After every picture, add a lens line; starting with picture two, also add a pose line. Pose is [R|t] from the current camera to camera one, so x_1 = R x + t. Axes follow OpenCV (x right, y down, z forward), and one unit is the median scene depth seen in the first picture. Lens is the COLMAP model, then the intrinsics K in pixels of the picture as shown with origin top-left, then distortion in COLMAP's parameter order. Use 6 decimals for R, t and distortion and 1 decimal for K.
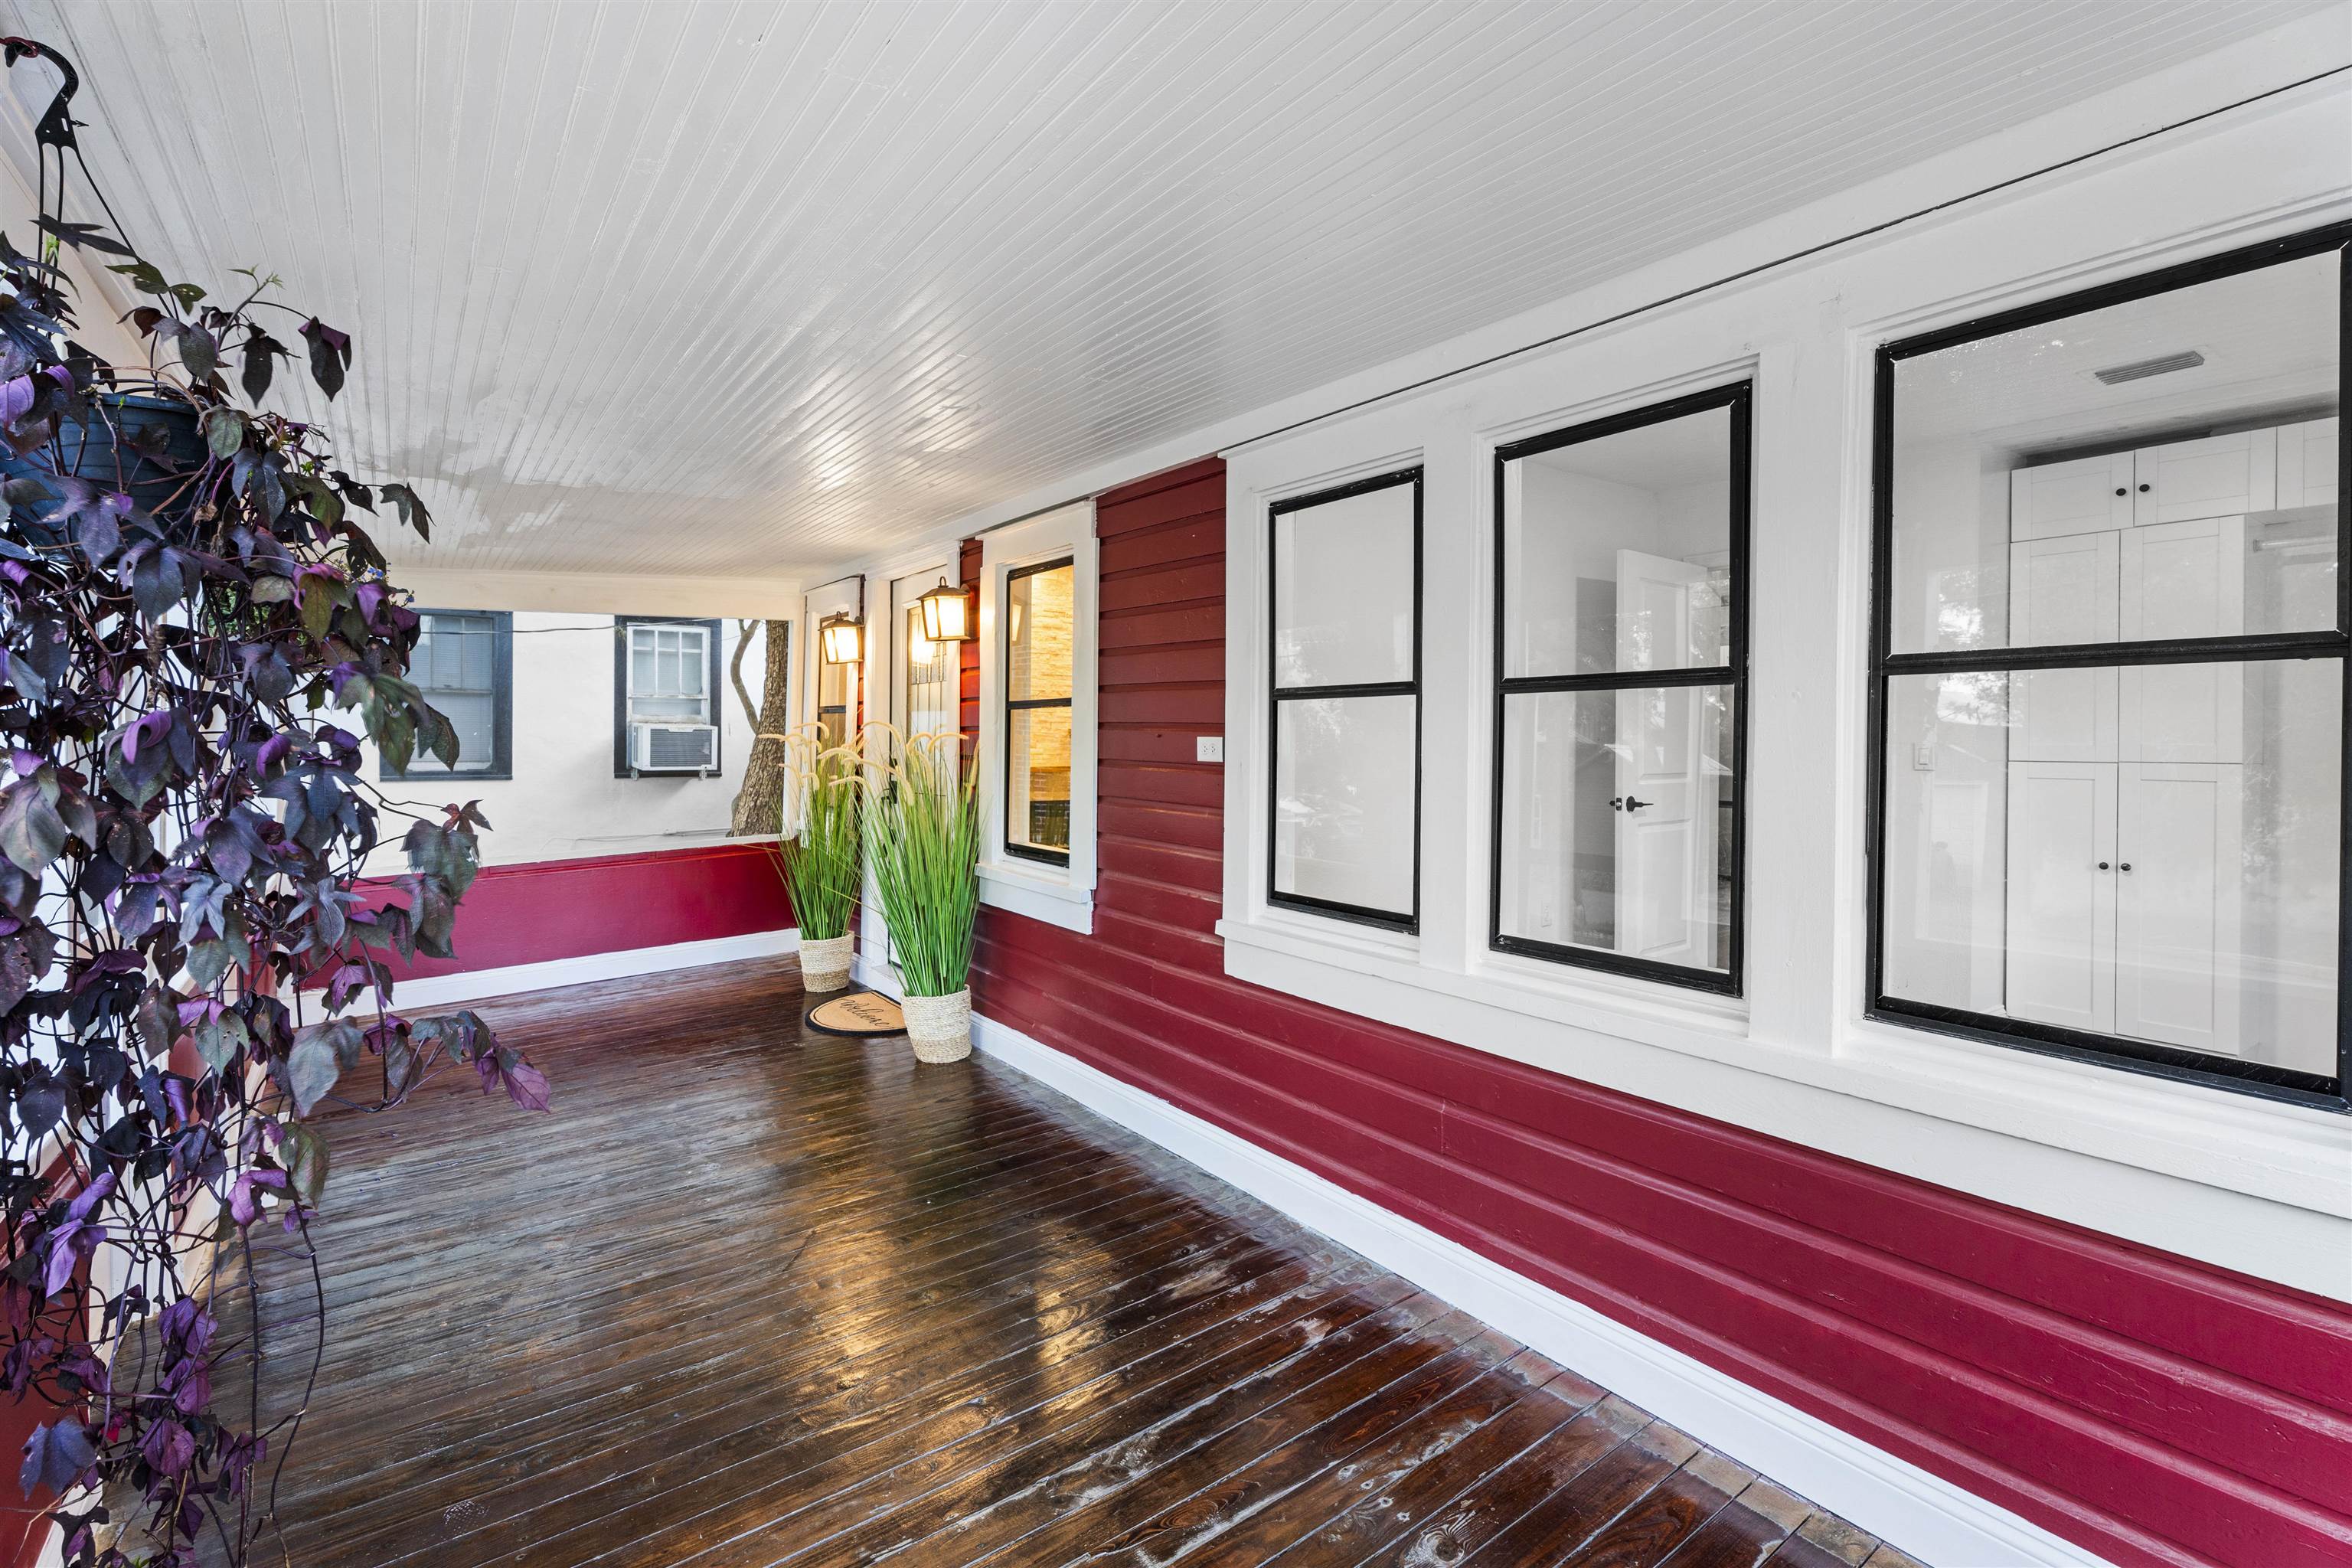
lens RADIAL K [[1055.0, 0, 1171.0], [0, 1055.0, 765.4], [0, 0, 1]] dist [0.003058, -0.001901]
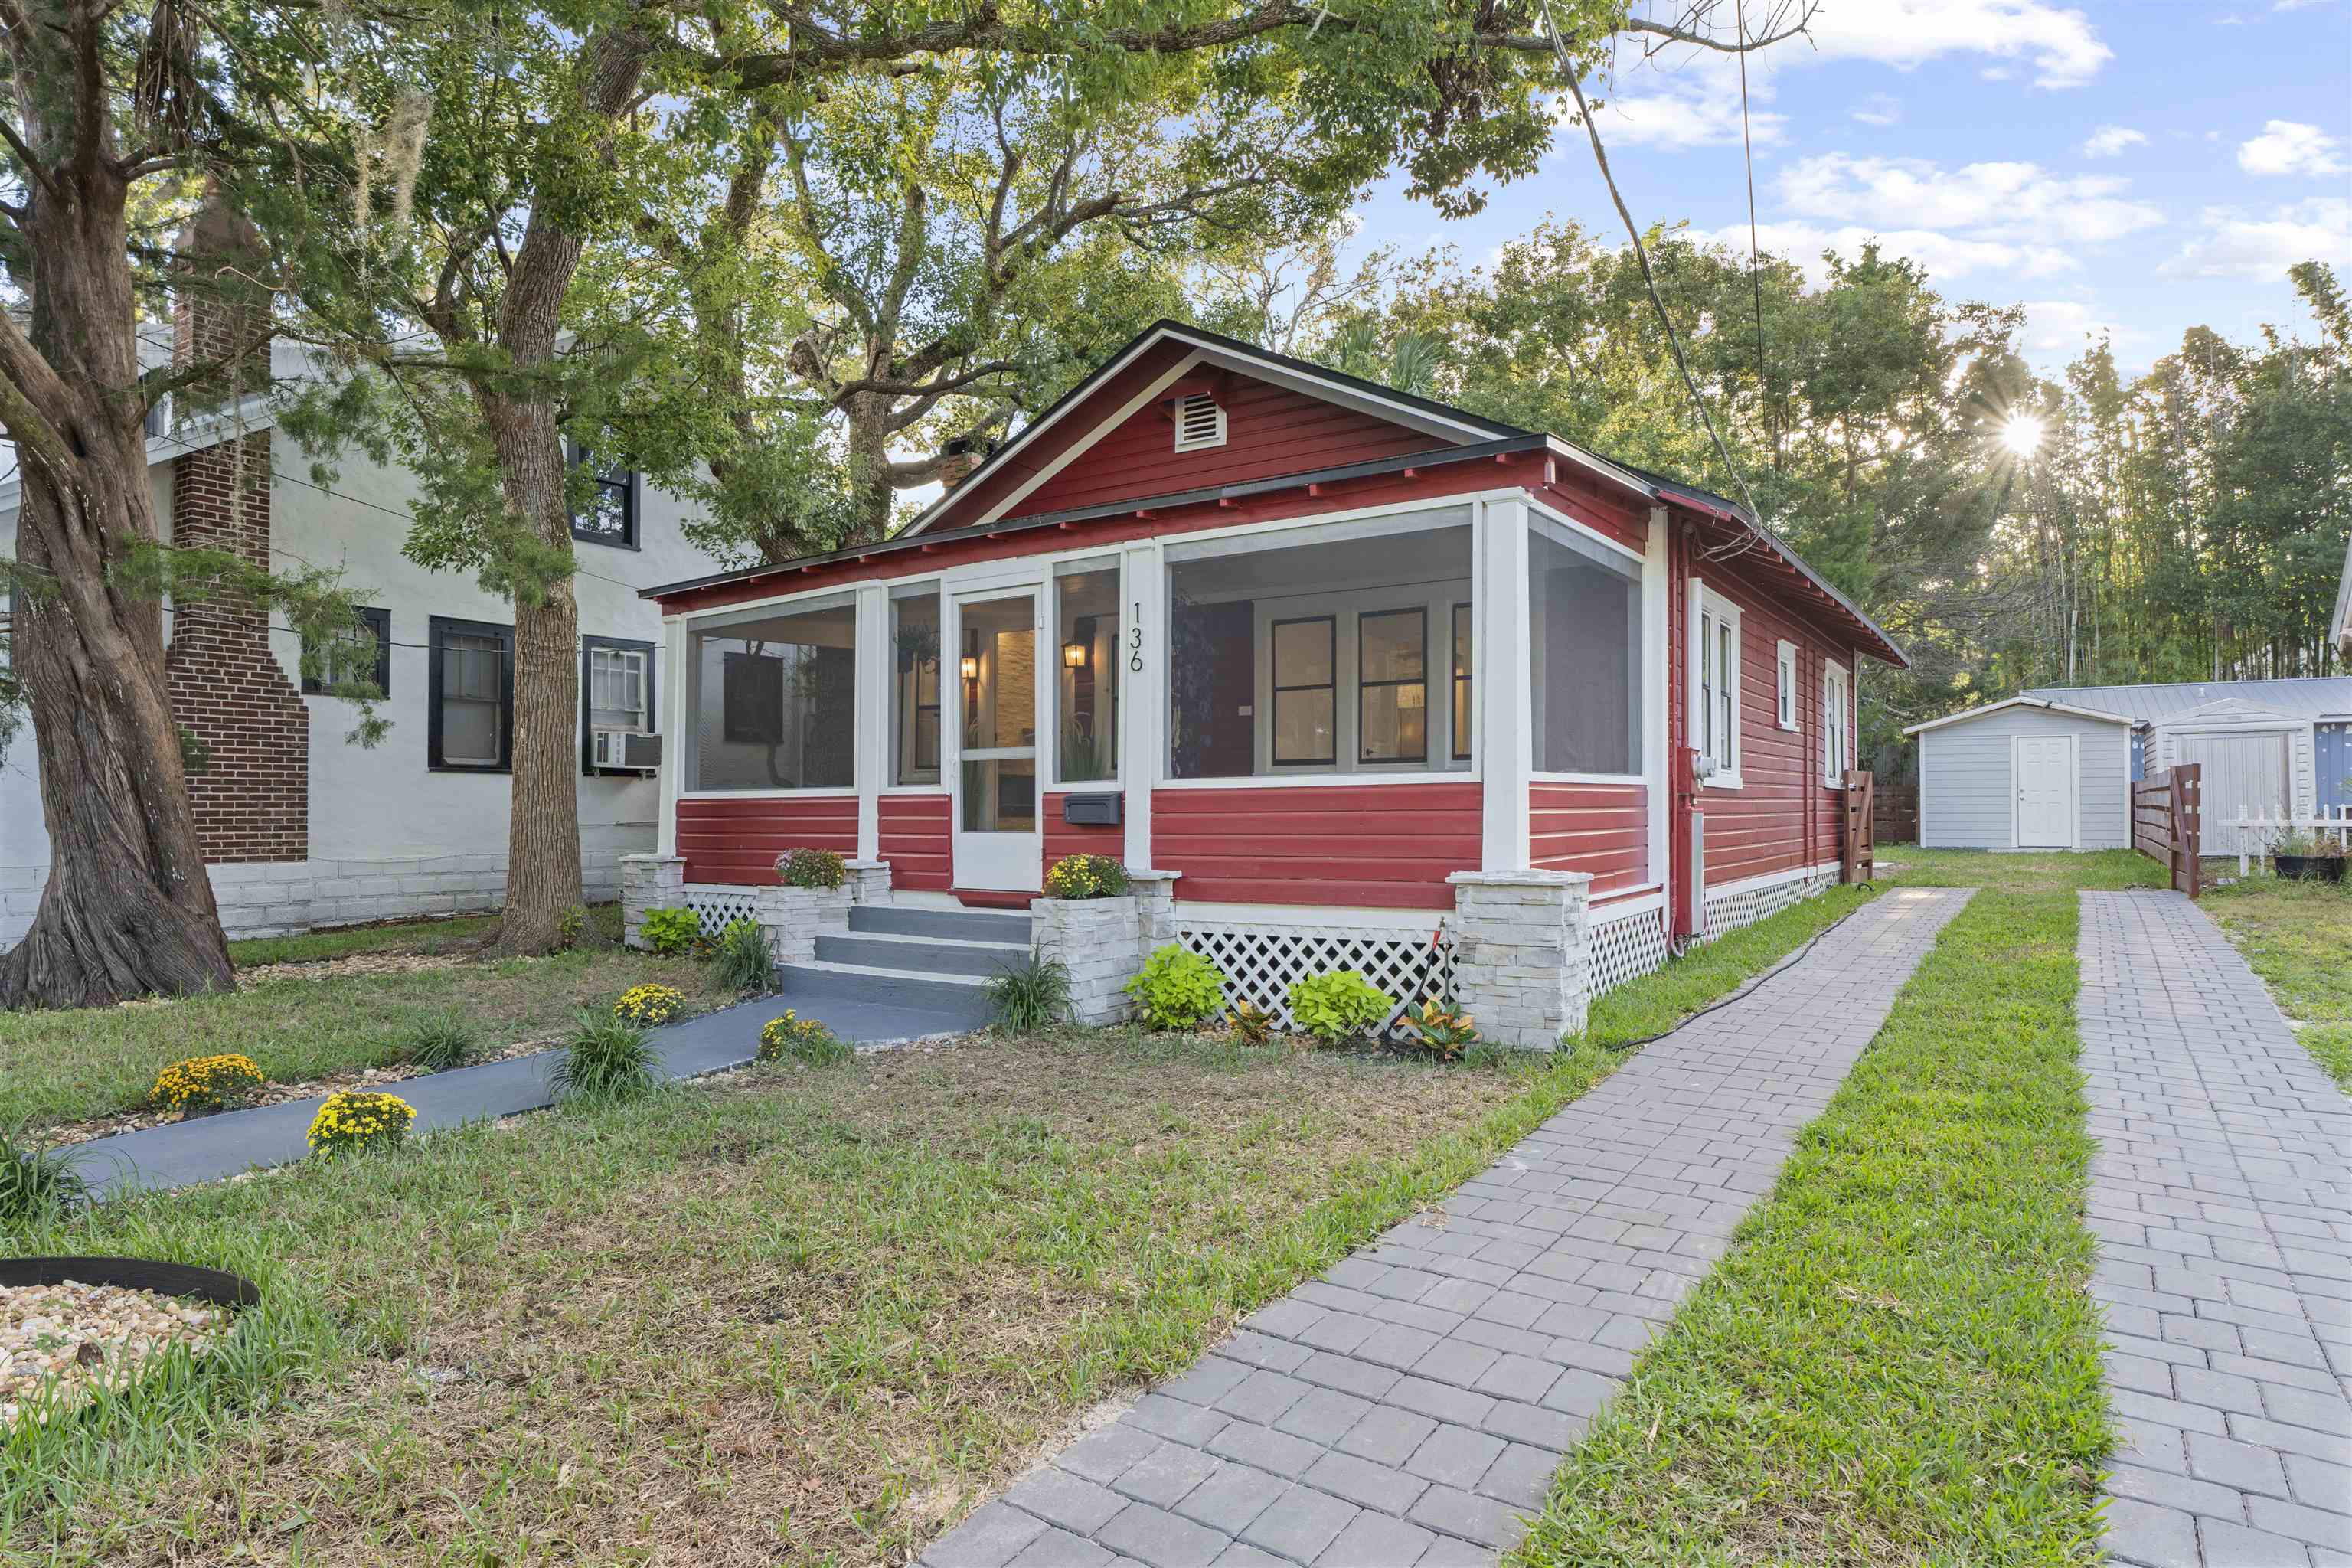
lens RADIAL K [[1322.0, 0, 1156.4], [0, 1322.0, 769.9], [0, 0, 1]] dist [0.025447, 0.000300]
pose [[0.948603, -0.008407, 0.316356, -1.111406], [0.022814, 0.998863, -0.041867, 0.242037], [-0.315645, 0.046933, 0.947716, -1.872225]]
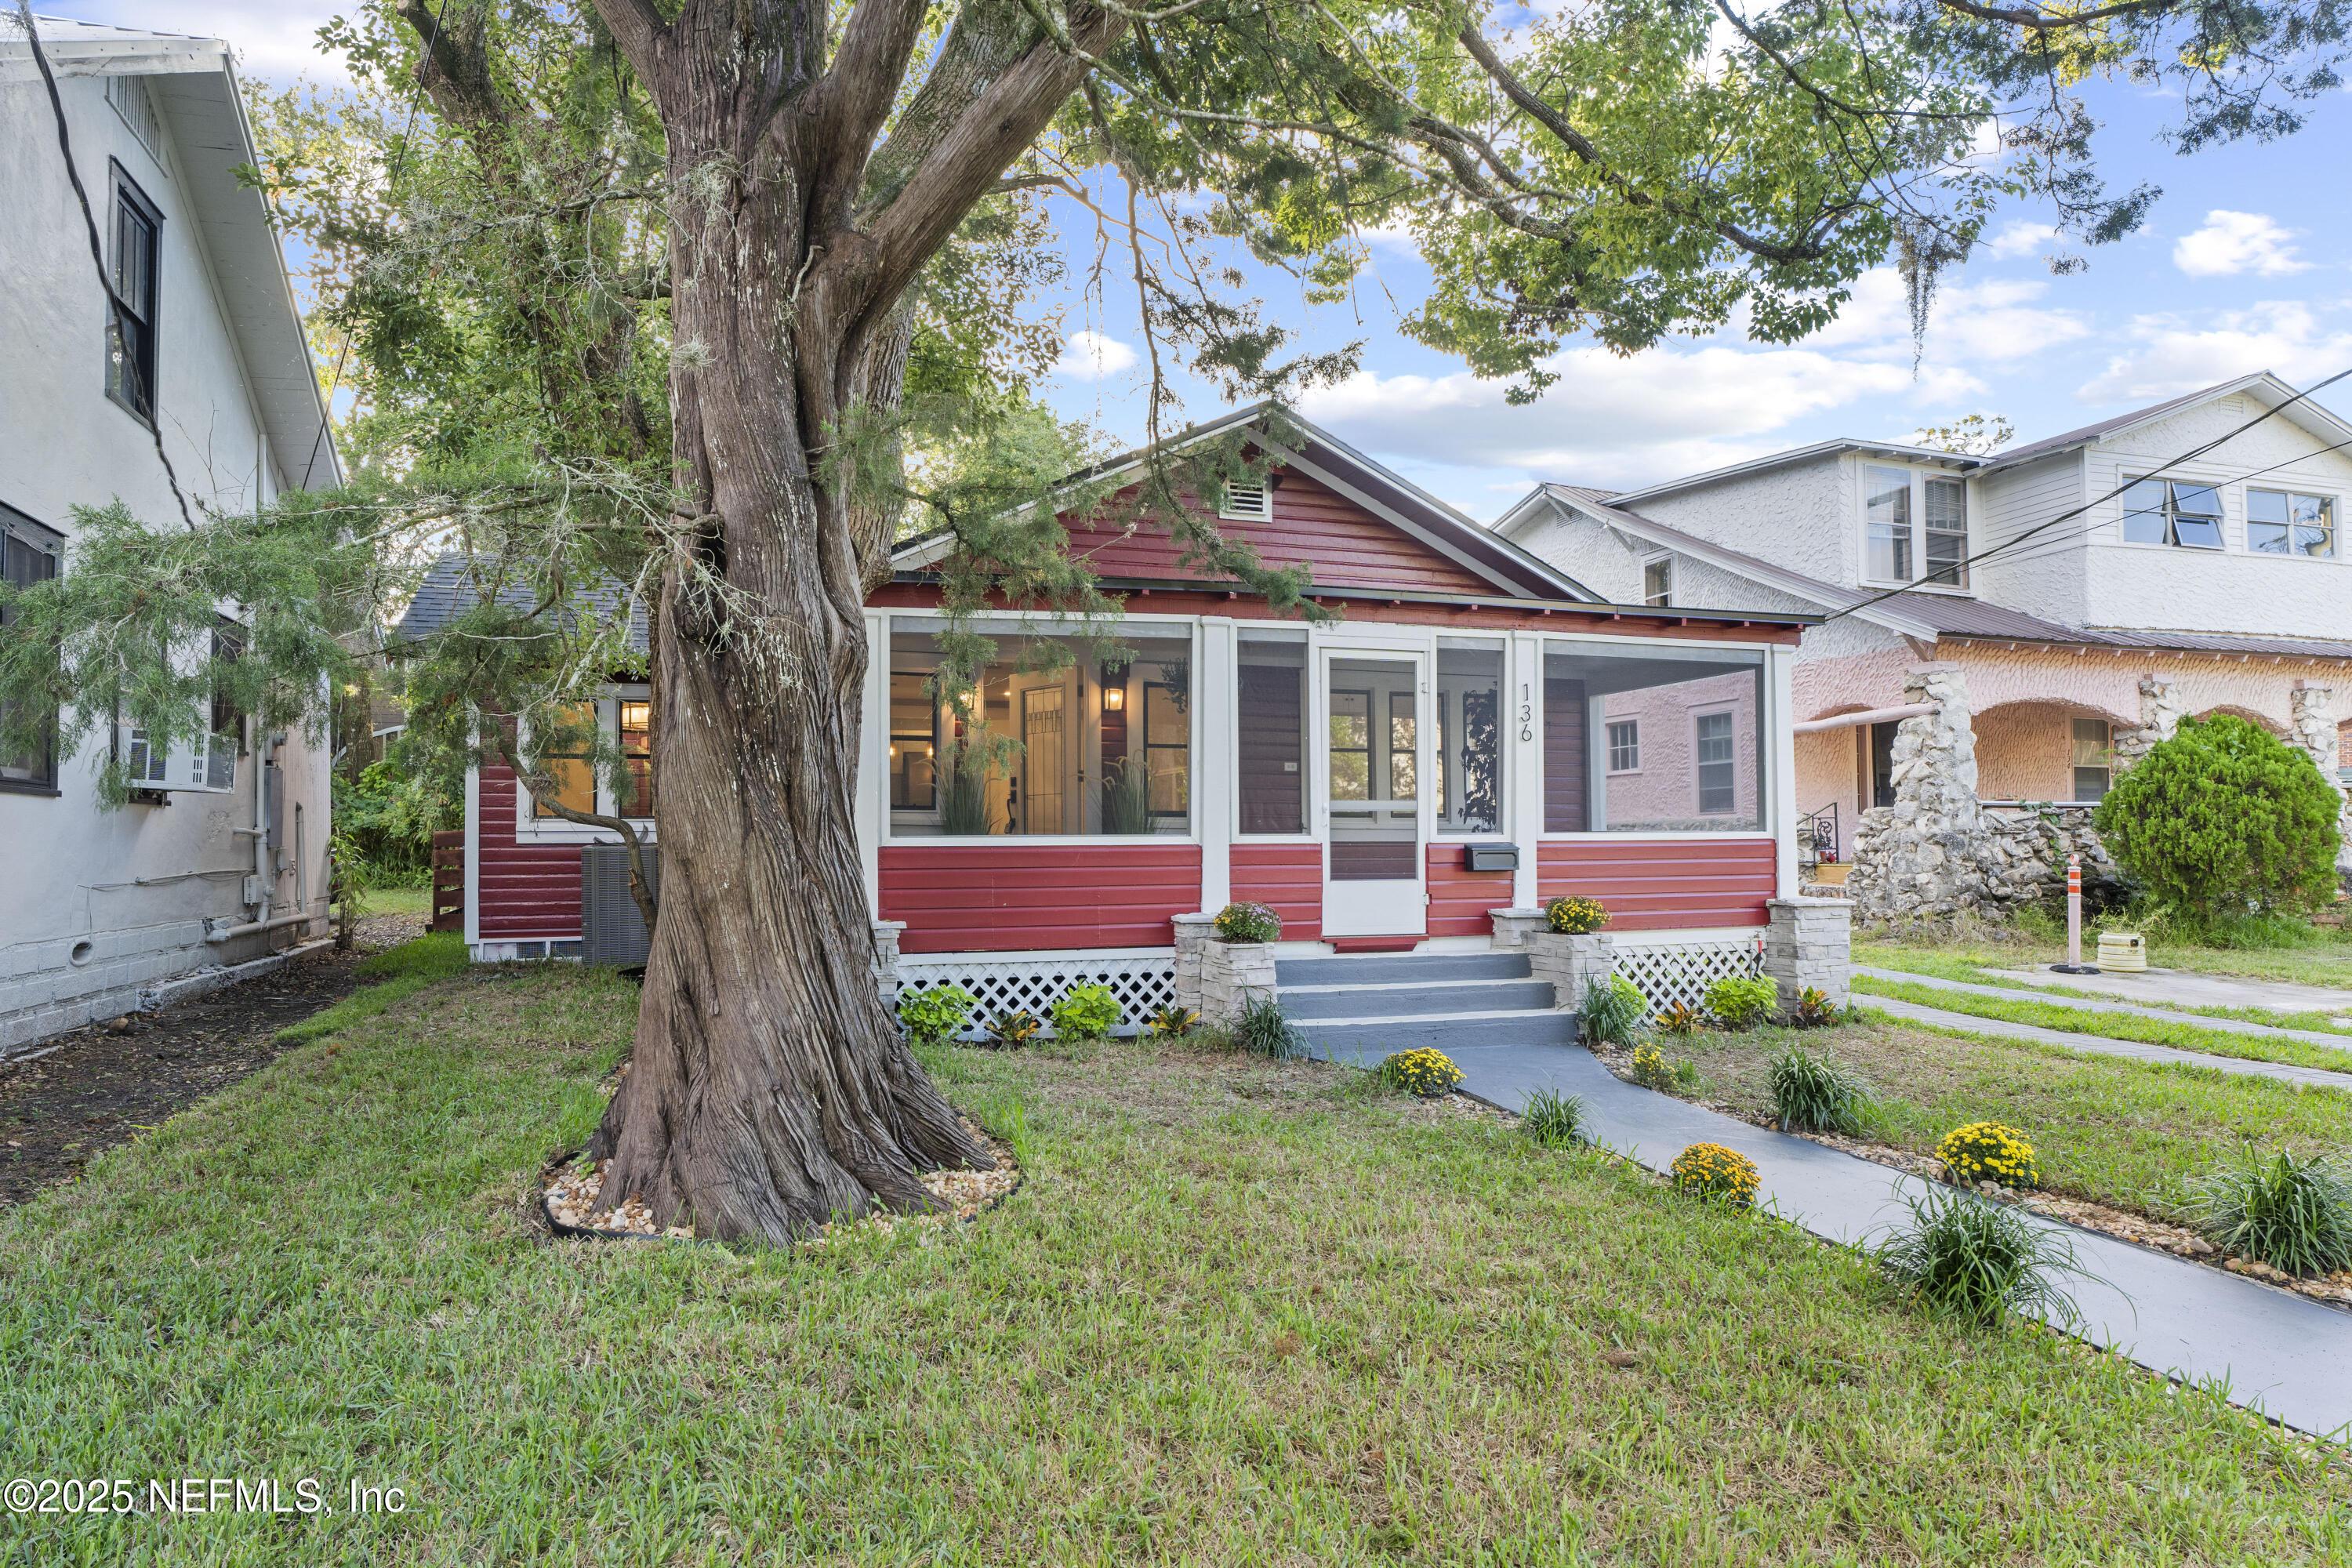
lens RADIAL K [[1322.0, 0, 1155.1], [0, 1322.0, 801.0], [0, 0, 1]] dist [0.025447, 0.000300]
pose [[0.337332, 0.011353, 0.941317, -3.237502], [0.023447, 0.999516, -0.020457, 0.134416], [-0.941094, 0.028972, 0.336902, 0.107189]]
